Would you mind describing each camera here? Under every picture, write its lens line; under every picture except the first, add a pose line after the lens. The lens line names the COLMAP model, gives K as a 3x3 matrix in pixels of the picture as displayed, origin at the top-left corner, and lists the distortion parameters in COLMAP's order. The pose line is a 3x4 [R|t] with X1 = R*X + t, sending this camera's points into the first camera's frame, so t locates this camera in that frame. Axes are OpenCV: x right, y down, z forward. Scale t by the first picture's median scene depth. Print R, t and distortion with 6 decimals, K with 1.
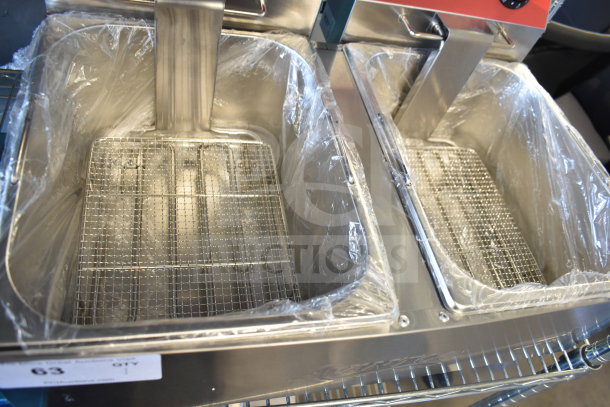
lens RADIAL K [[470.5, 0, 305.0], [0, 470.5, 203.5], [0, 0, 1]] dist [-0.105895, -0.002700]
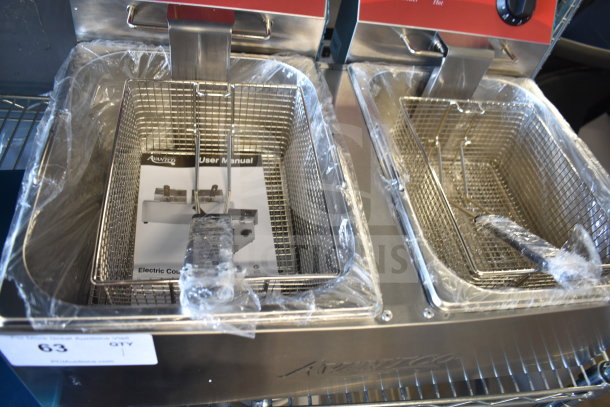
lens RADIAL K [[470.5, 0, 305.0], [0, 470.5, 203.5], [0, 0, 1]] dist [-0.105895, -0.002700]
pose [[0.995650, -0.005847, -0.092992, 0.099357], [-0.000896, 0.997382, -0.072314, 0.061913], [0.093171, 0.072083, 0.993037, -0.050979]]
